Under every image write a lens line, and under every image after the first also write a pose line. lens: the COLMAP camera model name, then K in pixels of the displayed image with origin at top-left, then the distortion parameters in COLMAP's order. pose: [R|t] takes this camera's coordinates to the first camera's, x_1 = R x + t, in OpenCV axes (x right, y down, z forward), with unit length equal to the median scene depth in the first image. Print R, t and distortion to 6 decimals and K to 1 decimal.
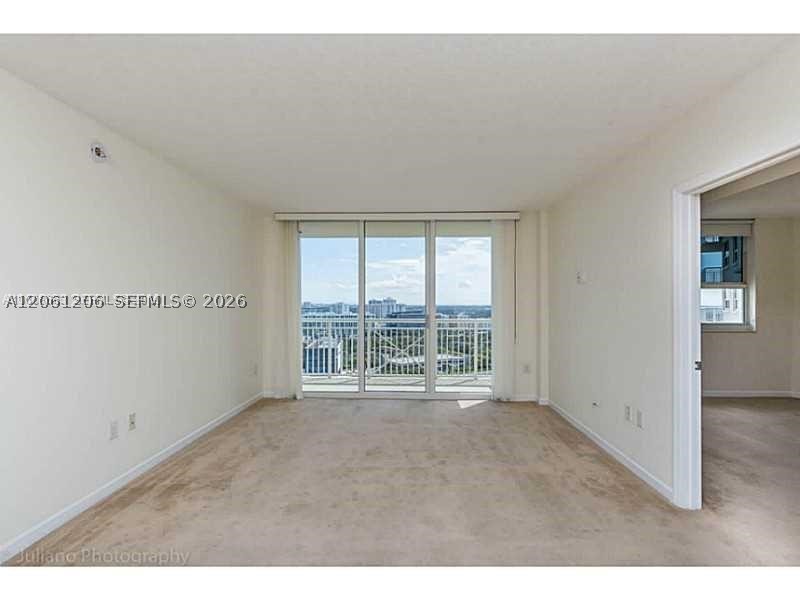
lens RADIAL K [[371.0, 0, 398.4], [0, 371.0, 301.4], [0, 0, 1]] dist [-0.013583, -0.000346]
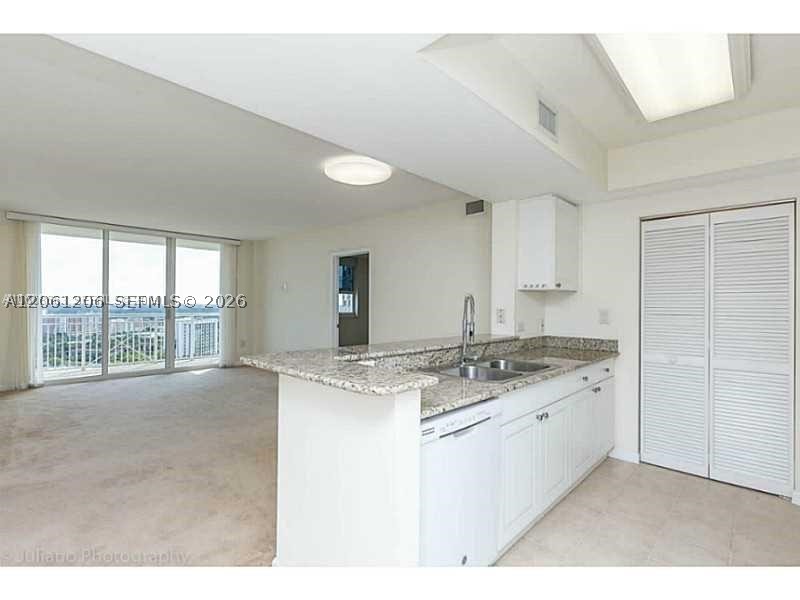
lens RADIAL K [[382.2, 0, 398.4], [0, 382.2, 302.4], [0, 0, 1]] dist [0.003812, 0.000979]
pose [[0.642740, 0.012838, 0.765977, -0.406970], [-0.016335, 0.999862, -0.003052, 0.009512], [-0.765910, -0.010551, 0.642861, -0.436856]]
